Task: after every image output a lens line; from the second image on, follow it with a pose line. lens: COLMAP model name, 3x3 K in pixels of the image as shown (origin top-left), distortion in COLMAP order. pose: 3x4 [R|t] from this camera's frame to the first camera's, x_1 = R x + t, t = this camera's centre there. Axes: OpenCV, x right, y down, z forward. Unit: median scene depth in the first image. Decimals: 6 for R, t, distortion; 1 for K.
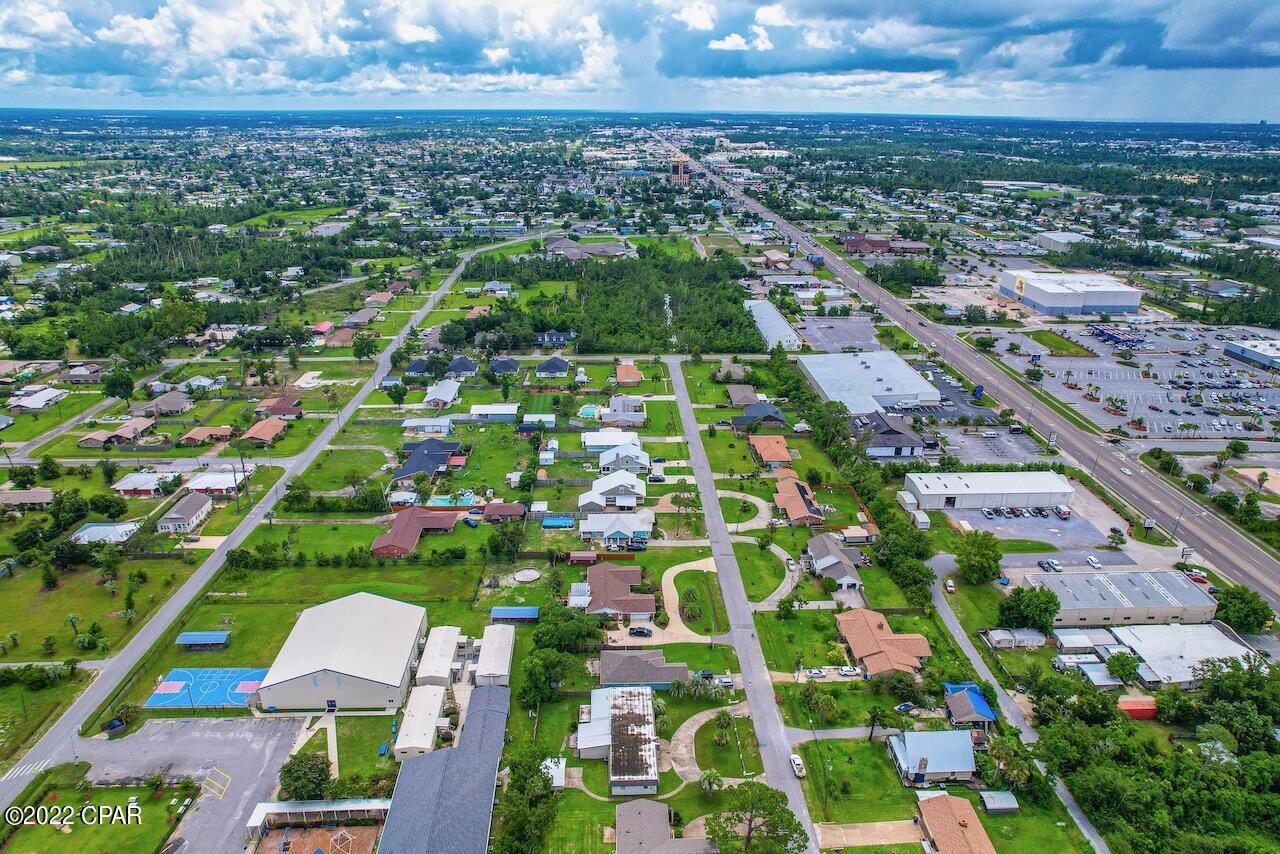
lens RADIAL K [[814.8, 0, 643.8], [0, 814.8, 438.9], [0, 0, 1]] dist [-0.075782, 0.066537]
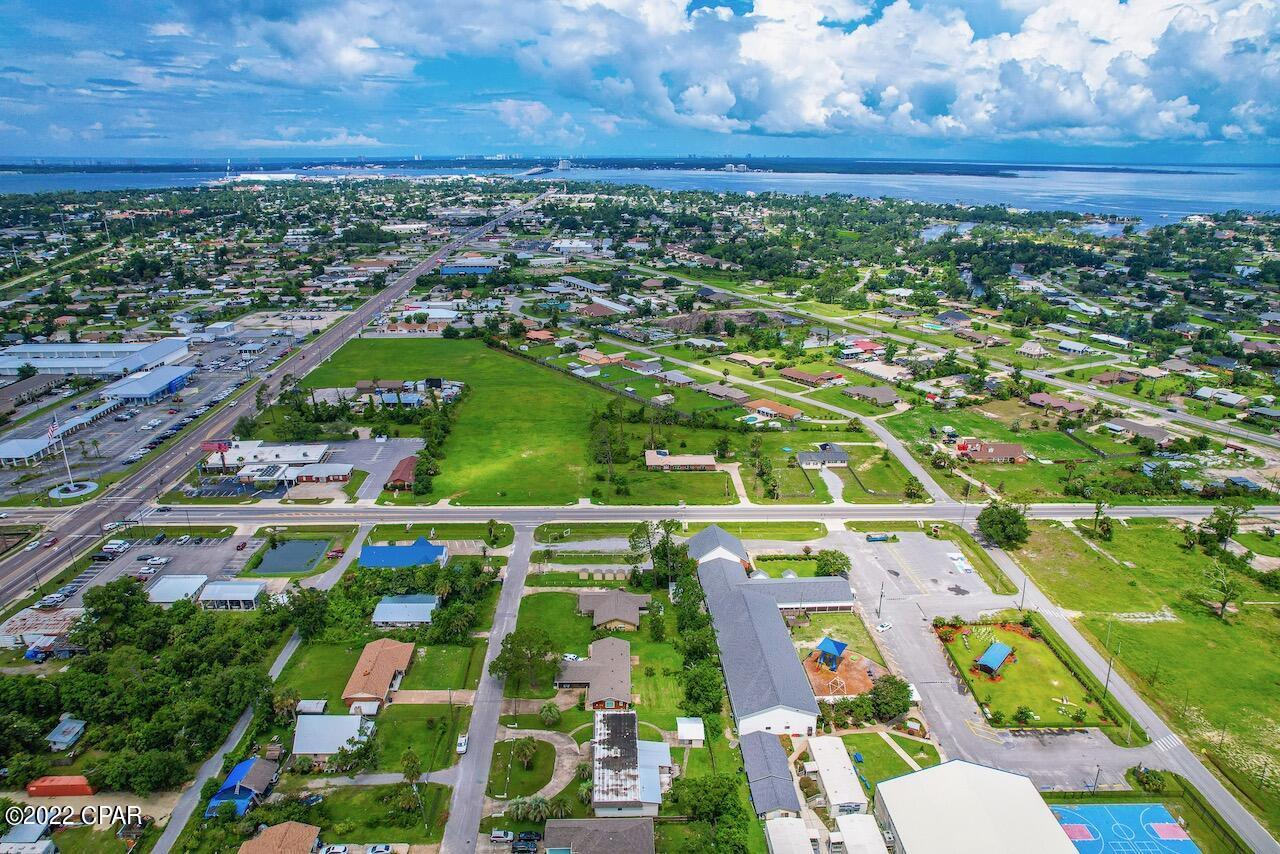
lens RADIAL K [[814.8, 0, 643.8], [0, 814.8, 438.9], [0, 0, 1]] dist [-0.075782, 0.066537]
pose [[-0.999914, -0.012604, -0.003580, -0.022186], [-0.011773, 0.744322, 0.667717, -0.330536], [-0.005751, 0.667702, -0.744406, 0.820923]]
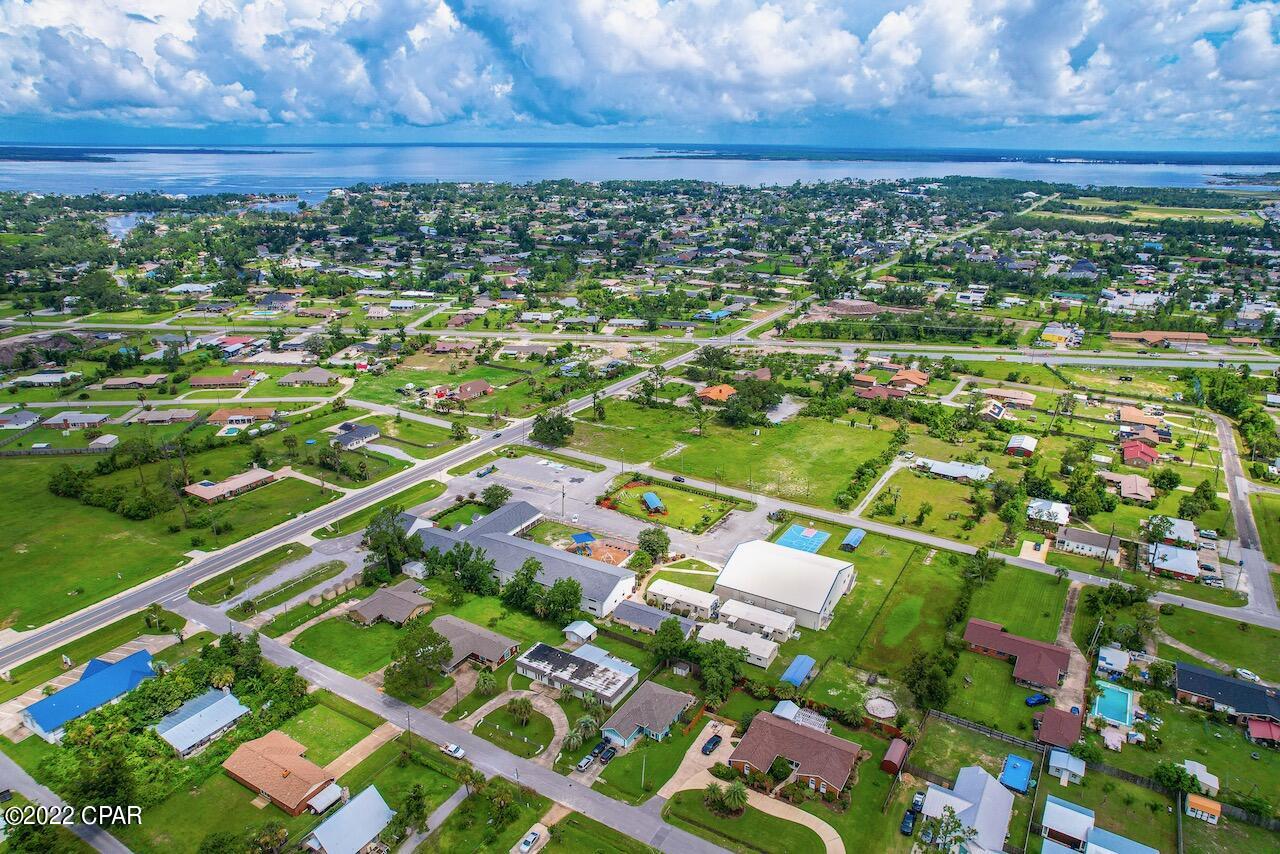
lens RADIAL K [[814.8, 0, 643.8], [0, 814.8, 438.9], [0, 0, 1]] dist [-0.075782, 0.066537]
pose [[-0.542122, 0.280462, -0.792114, 0.415729], [-0.330340, 0.795628, 0.507791, -0.285890], [0.772644, 0.536952, -0.338679, 0.715189]]
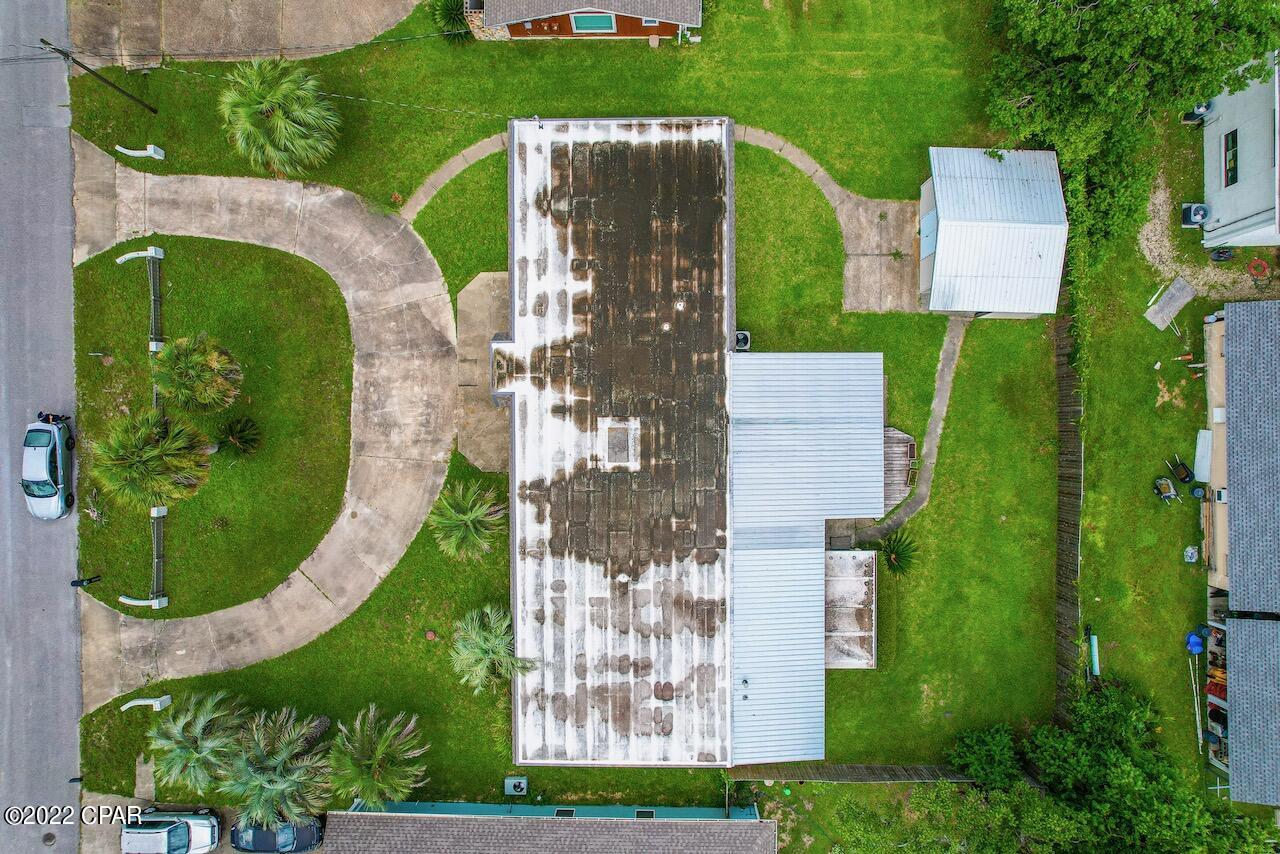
lens RADIAL K [[814.8, 0, 643.8], [0, 814.8, 438.9], [0, 0, 1]] dist [-0.075782, 0.066537]
pose [[-0.999288, -0.037406, 0.004924, -0.011590], [0.019248, -0.393219, 0.919244, 0.096605], [-0.032449, 0.918684, 0.393659, 0.508002]]
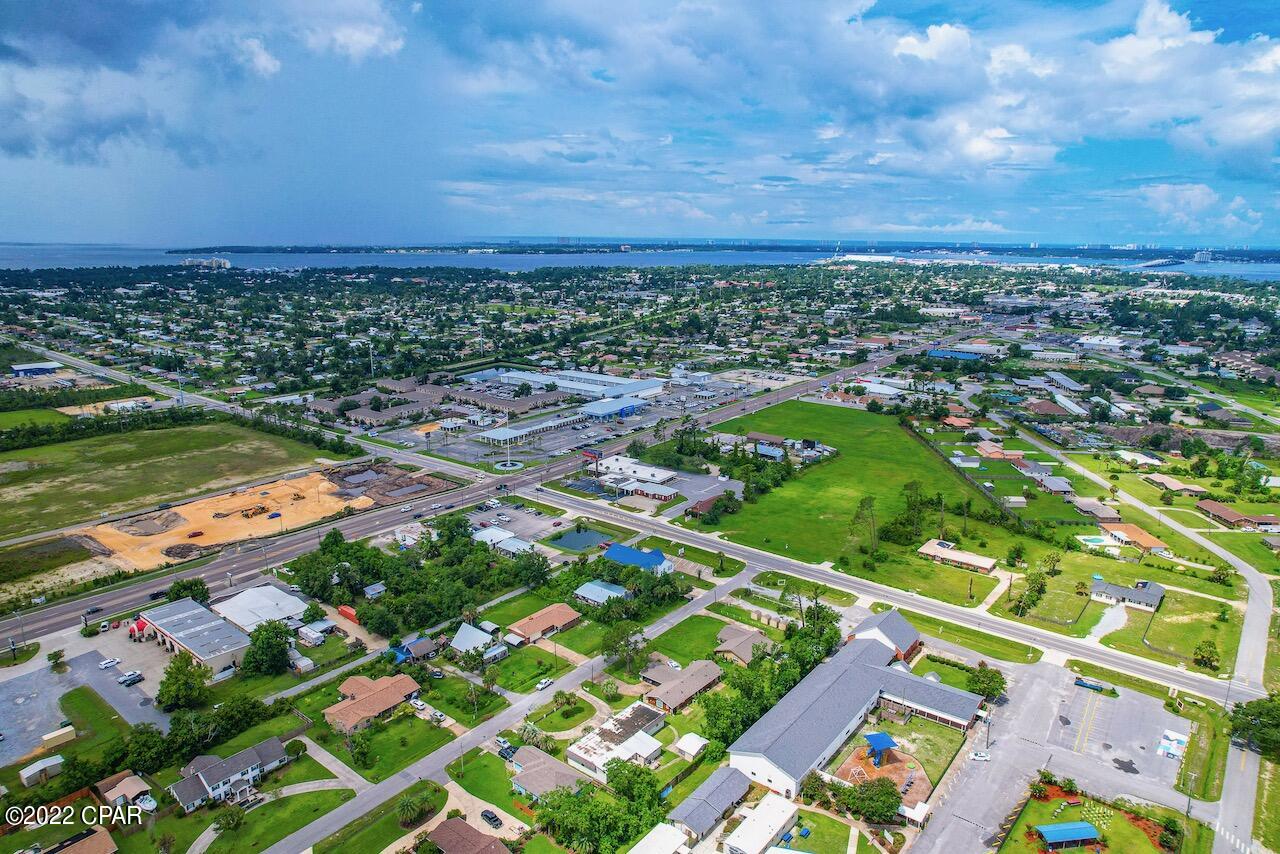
lens RADIAL K [[814.8, 0, 643.8], [0, 814.8, 438.9], [0, 0, 1]] dist [-0.075782, 0.066537]
pose [[-0.757798, -0.173082, 0.629115, -0.398361], [0.235655, 0.826497, 0.511243, -0.329871], [-0.608448, 0.535673, -0.585530, 0.798839]]
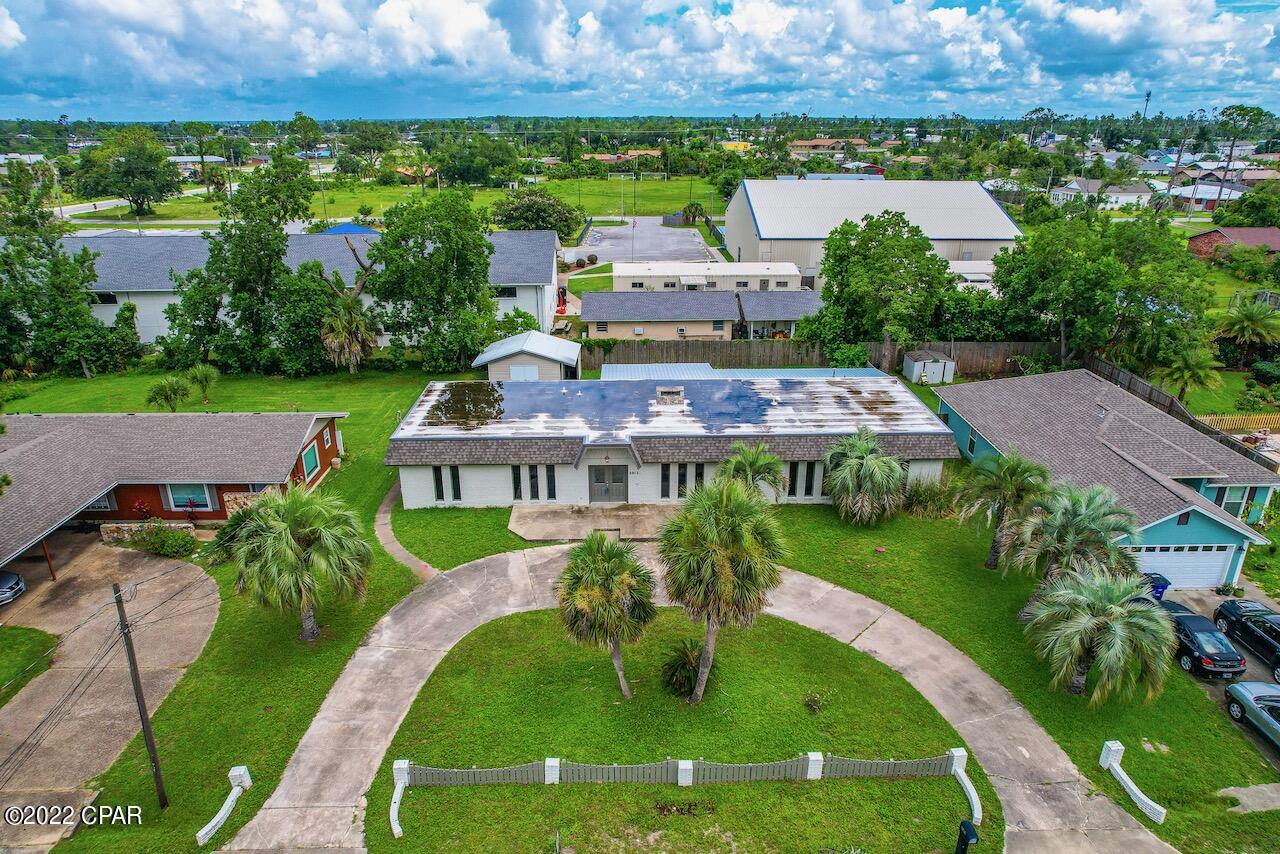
lens RADIAL K [[814.8, 0, 643.8], [0, 814.8, 438.9], [0, 0, 1]] dist [-0.075782, 0.066537]
pose [[-0.017356, 0.361370, -0.932261, 0.127599], [-0.379244, 0.860347, 0.340555, 0.157566], [0.925134, 0.359465, 0.122116, 0.533462]]
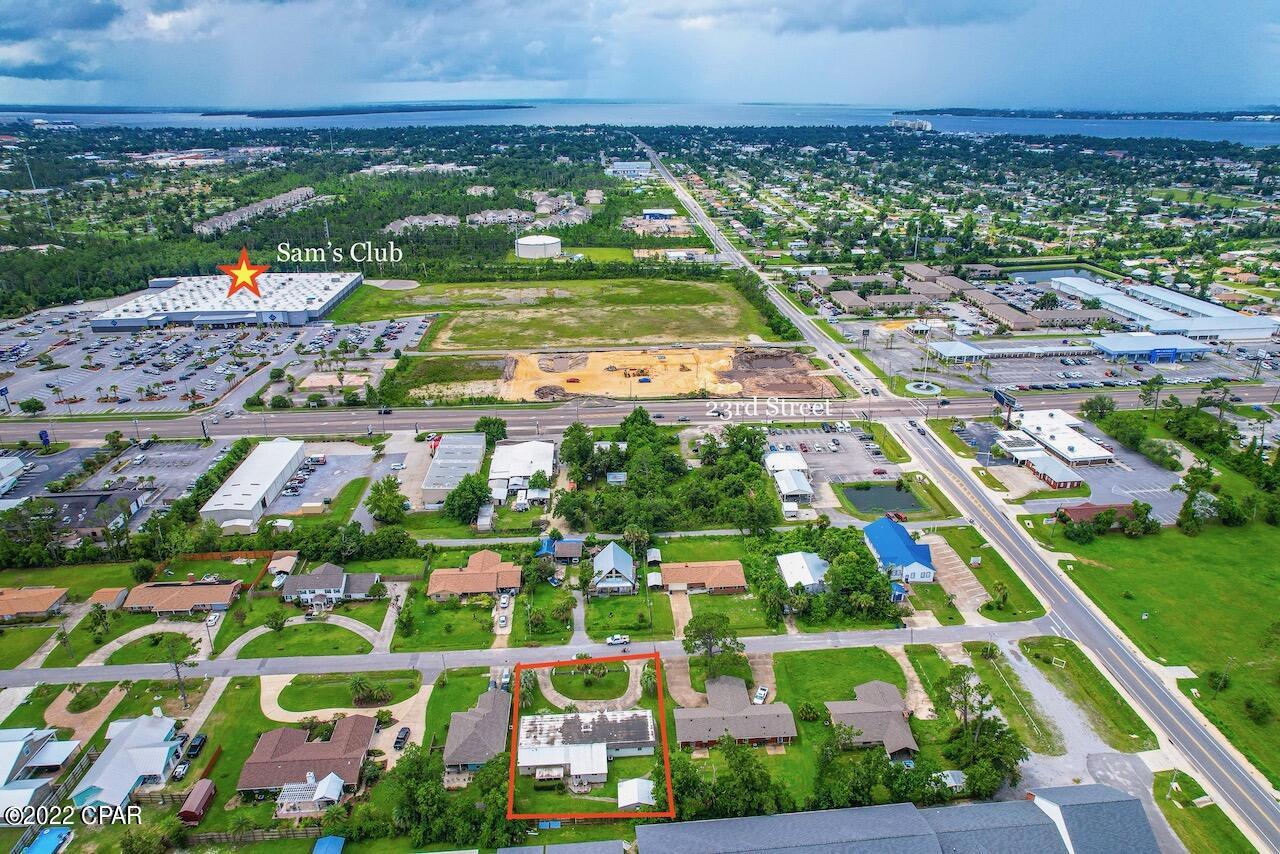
lens RADIAL K [[814.8, 0, 643.8], [0, 814.8, 438.9], [0, 0, 1]] dist [-0.075782, 0.066537]
pose [[-0.029488, -0.400253, 0.915930, -0.431127], [0.384586, 0.841246, 0.379999, -0.158088], [-0.922618, 0.363459, 0.129125, 0.375560]]
